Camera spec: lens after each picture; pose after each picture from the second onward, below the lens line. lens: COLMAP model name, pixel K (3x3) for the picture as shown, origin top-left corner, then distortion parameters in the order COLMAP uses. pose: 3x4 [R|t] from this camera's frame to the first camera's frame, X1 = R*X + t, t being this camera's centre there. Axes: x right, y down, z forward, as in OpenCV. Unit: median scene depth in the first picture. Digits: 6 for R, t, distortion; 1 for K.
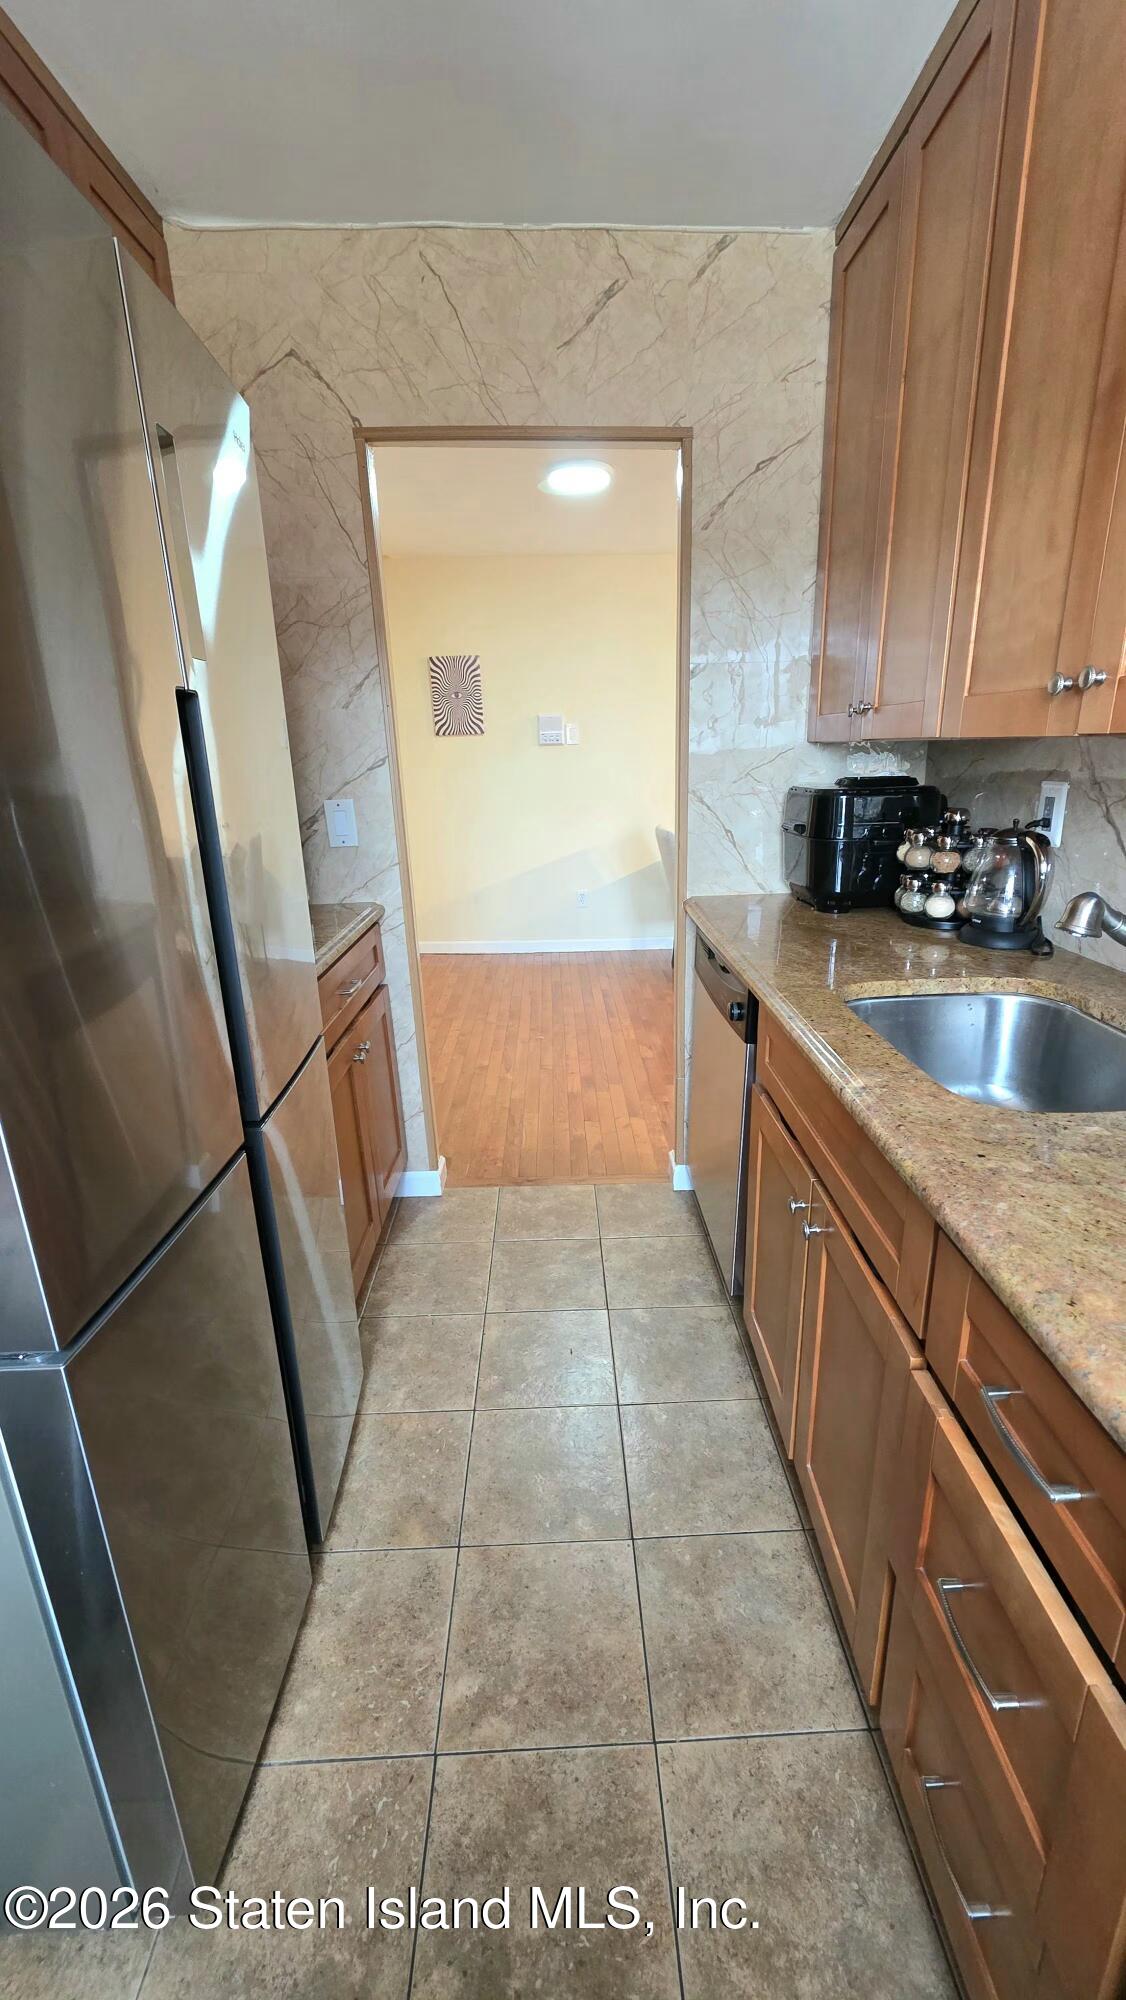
lens RADIAL K [[802.2, 0, 565.6], [0, 802.2, 986.5], [0, 0, 1]] dist [0.000241, 0.000035]
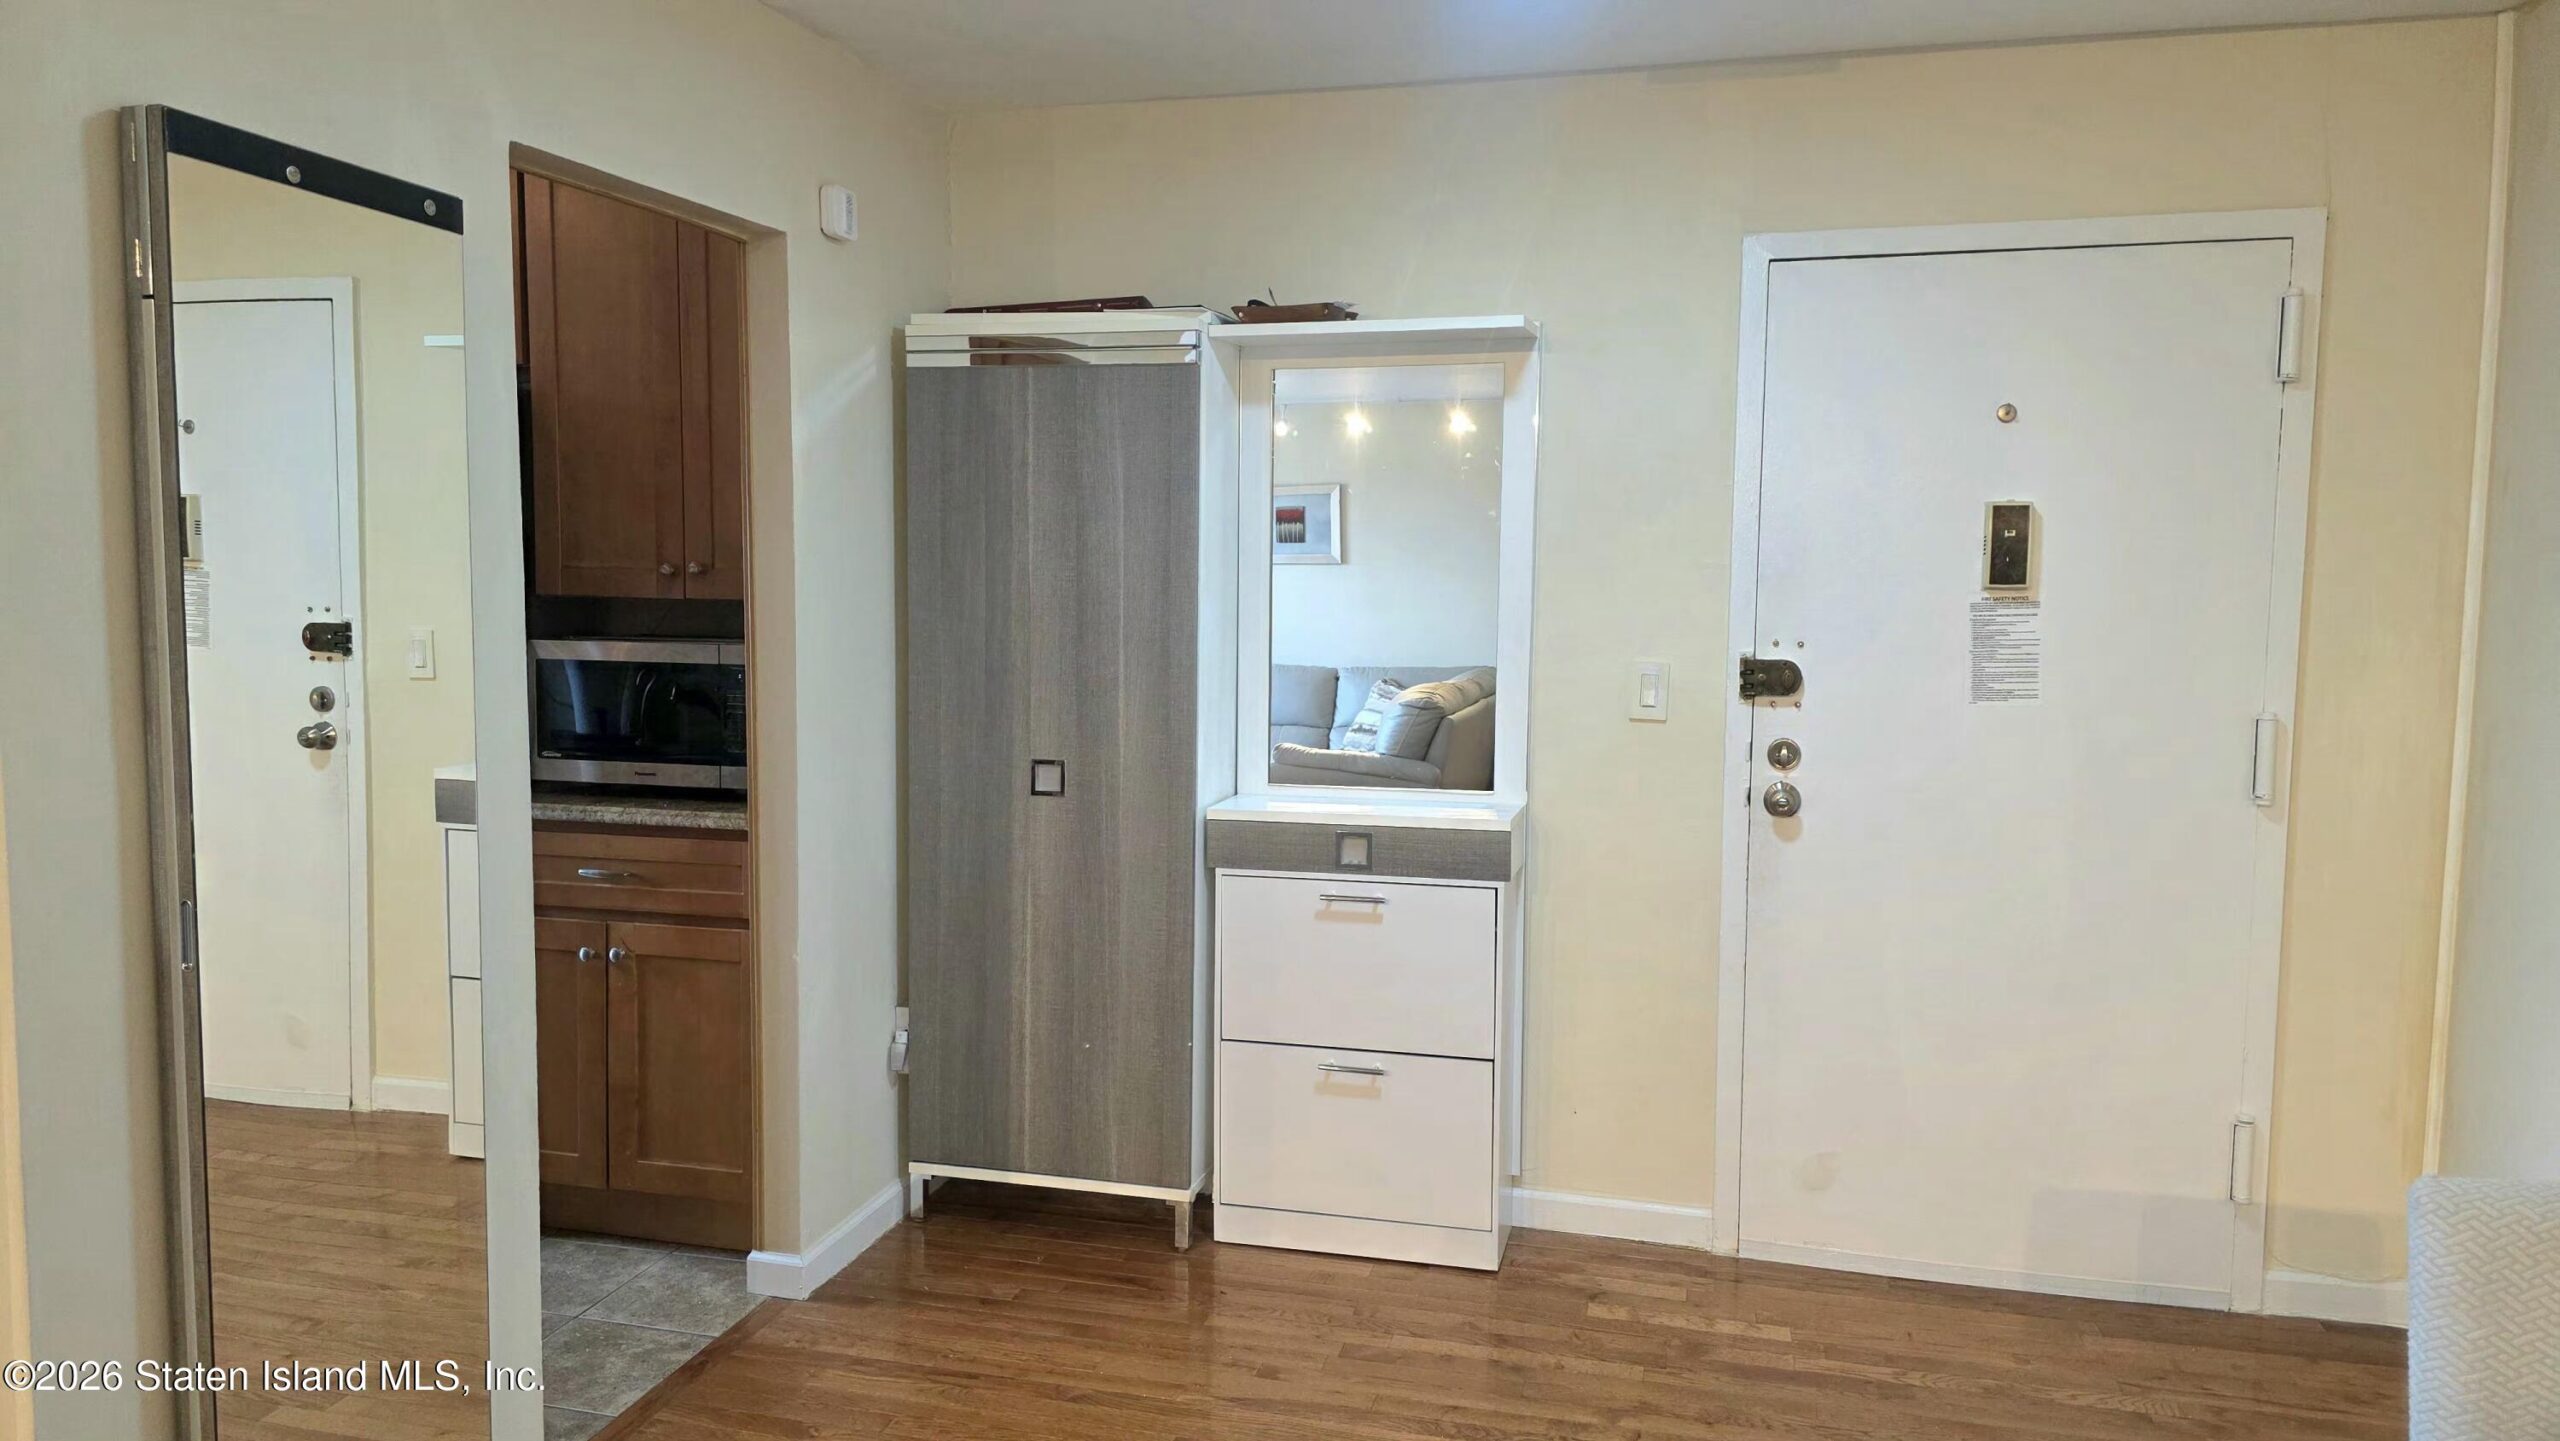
lens RADIAL K [[1708.8, 0, 1275.2], [0, 1708.8, 730.9], [0, 0, 1]] dist [0.098546, -0.125634]
pose [[-0.259771, 0.103225, -0.960137, 0.649847], [-0.284958, 0.941801, 0.178351, -0.334573], [0.922669, 0.319929, -0.215238, 1.005569]]
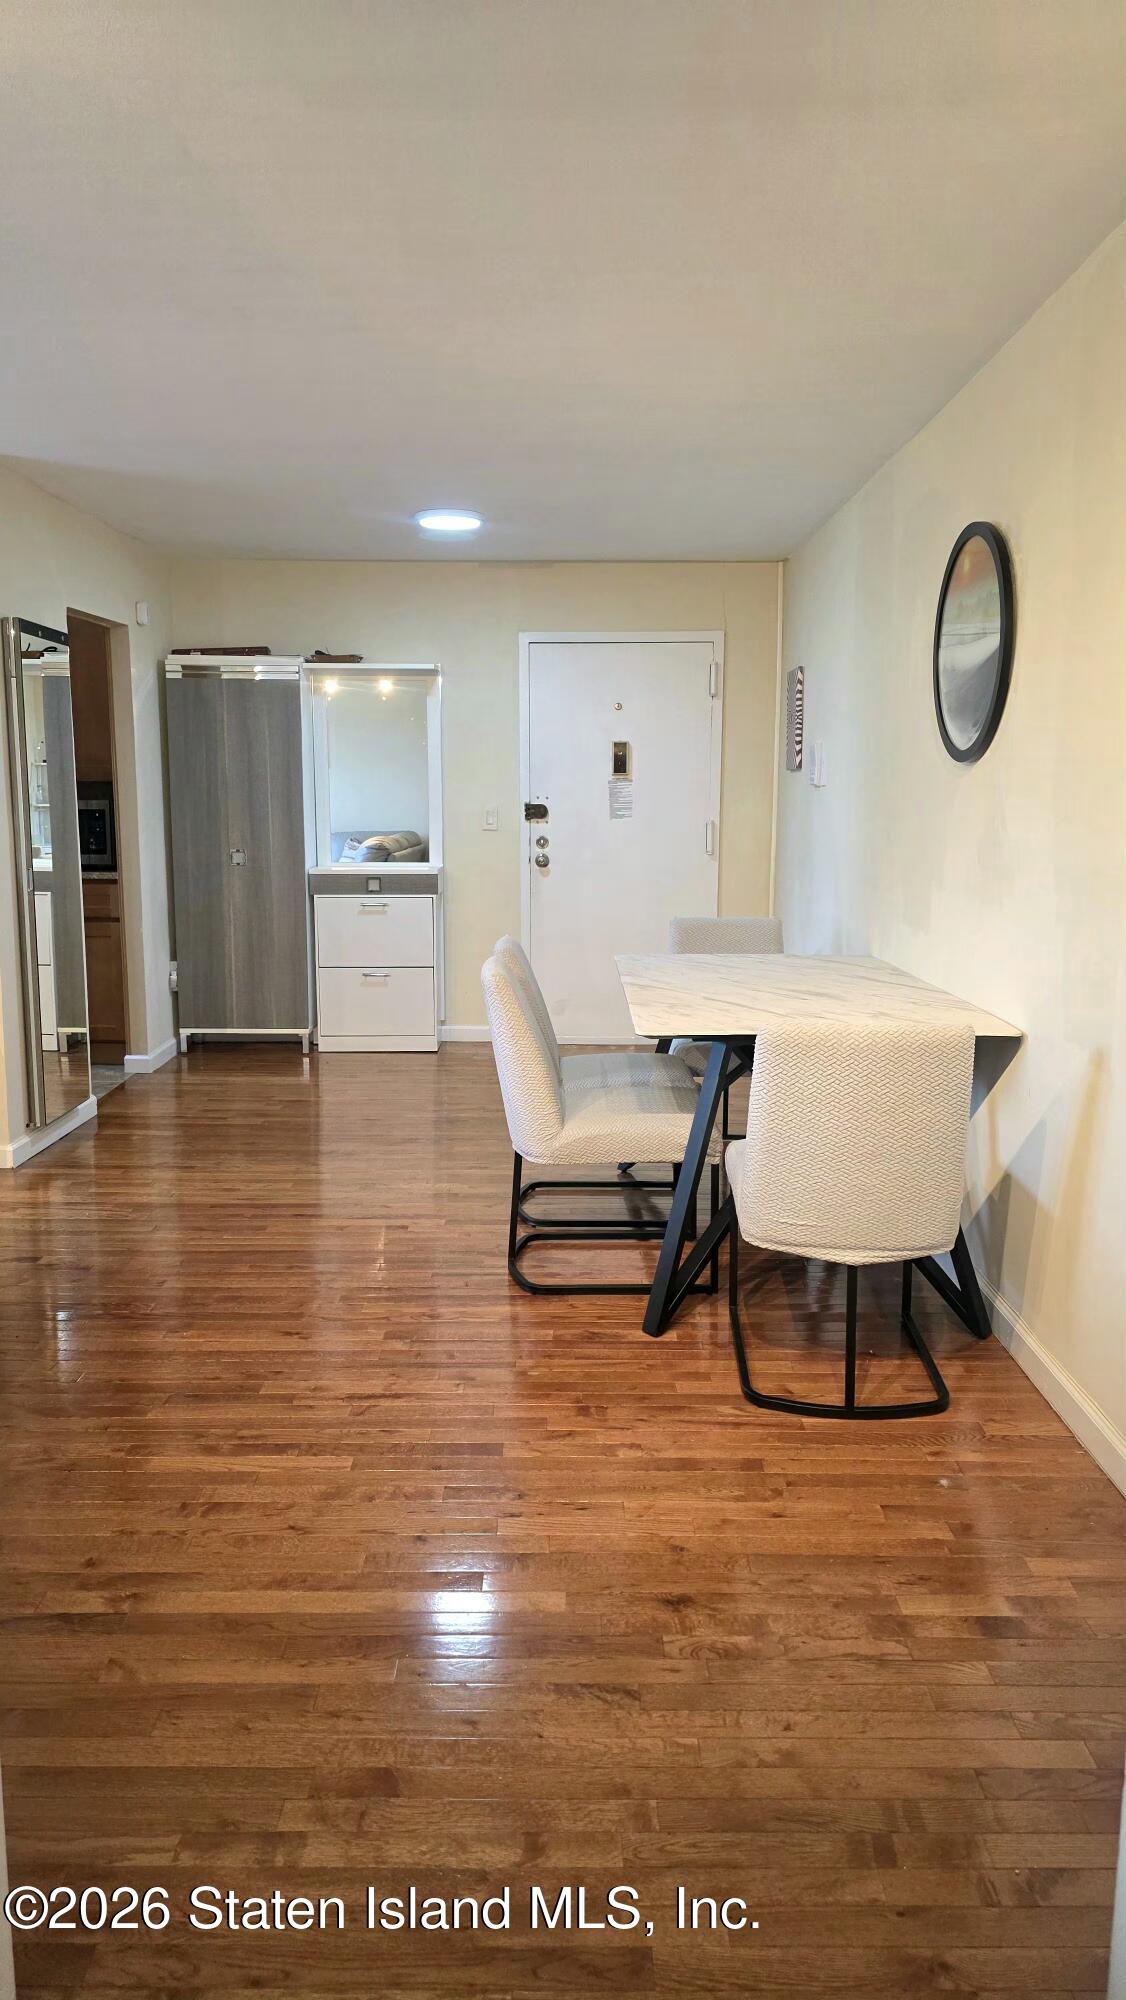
lens RADIAL K [[1337.3, 0, 564.6], [0, 1337.3, 1006.1], [0, 0, 1]] dist [0.099981, -0.122748]
pose [[-0.013263, 0.180041, -0.983570, 1.506904], [-0.292834, 0.939829, 0.175983, -0.354555], [0.956071, 0.290357, 0.040257, 1.082174]]
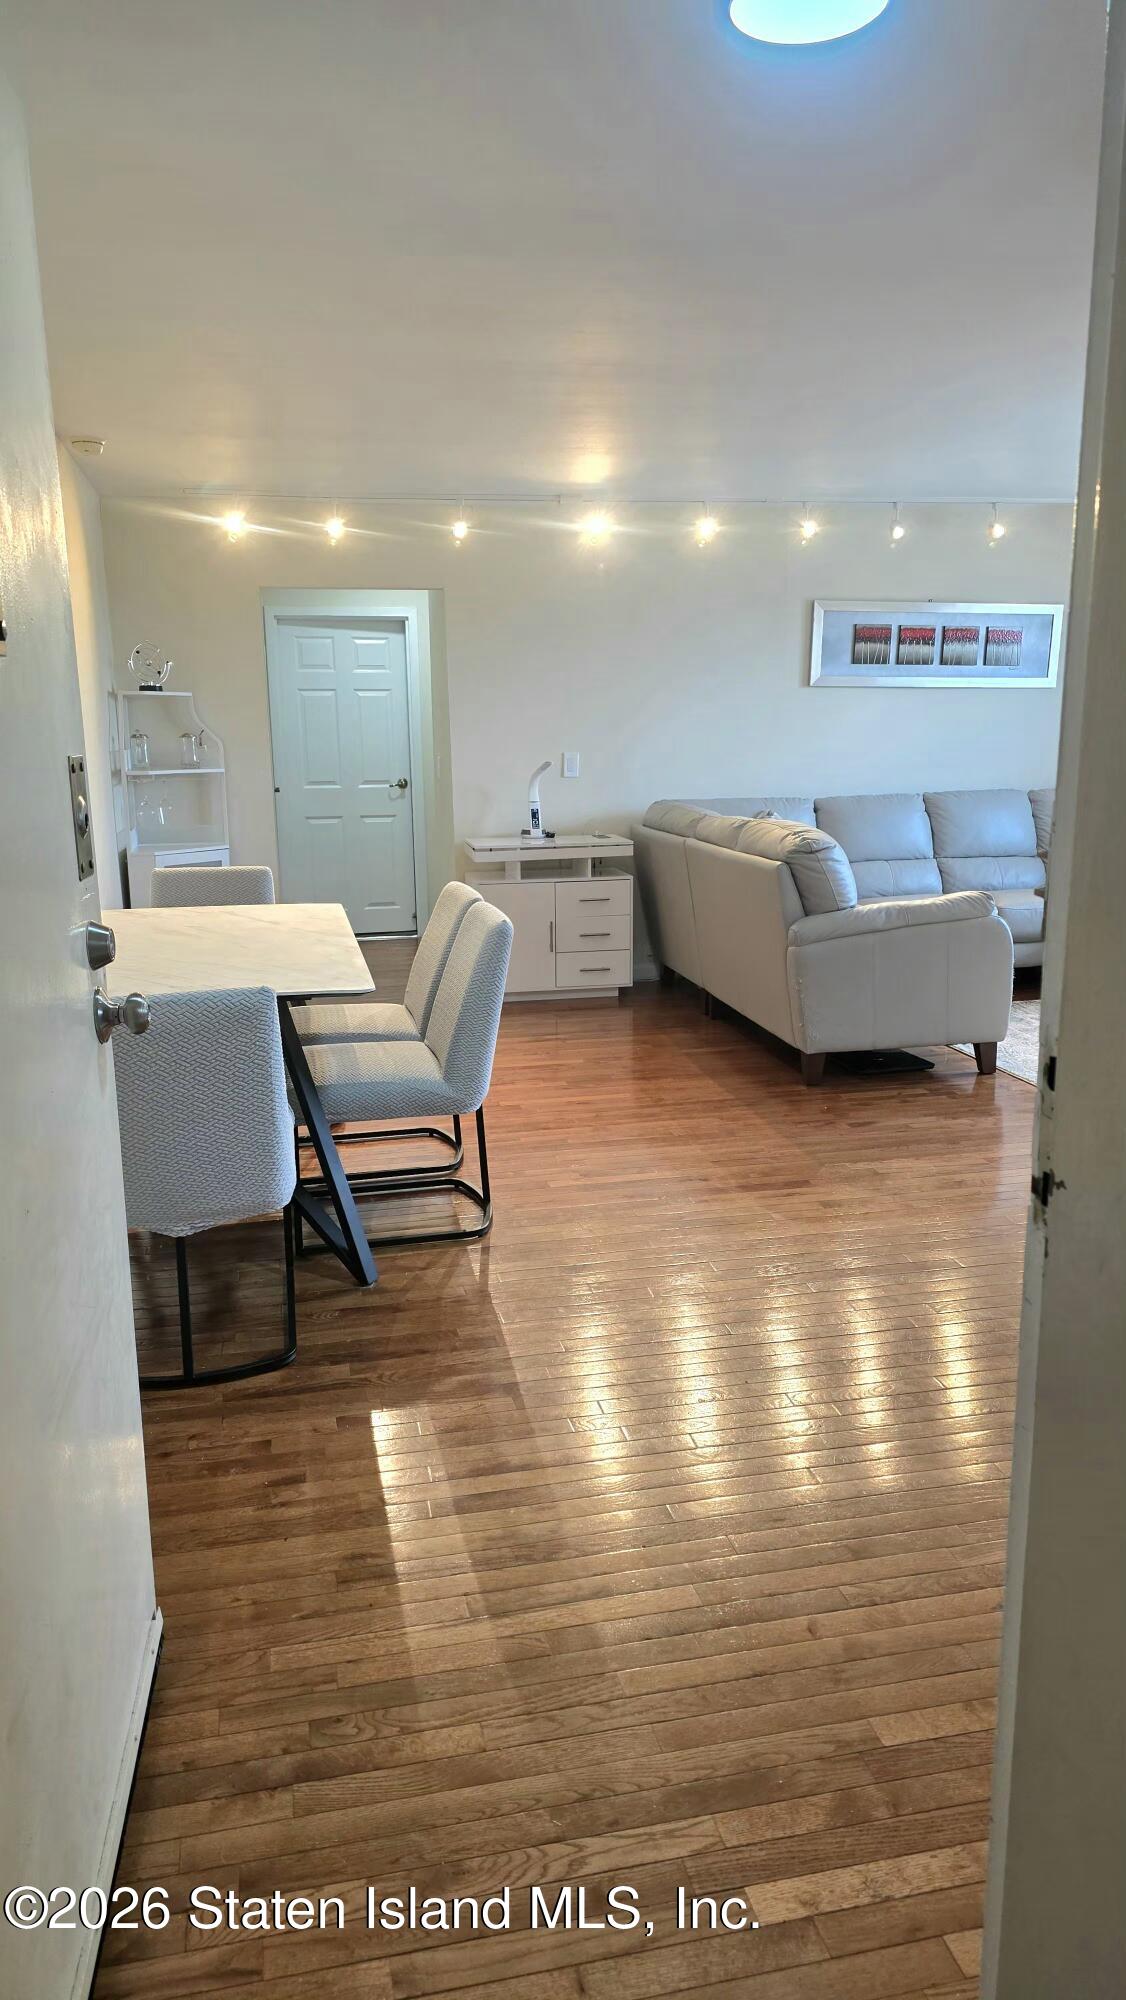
lens RADIAL K [[1337.3, 0, 564.6], [0, 1337.3, 1006.1], [0, 0, 1]] dist [0.099981, -0.122748]
pose [[-0.198090, -0.170332, 0.965271, -0.540734], [0.306602, 0.924600, 0.226076, -0.335637], [-0.930997, 0.340738, -0.130930, 1.164566]]
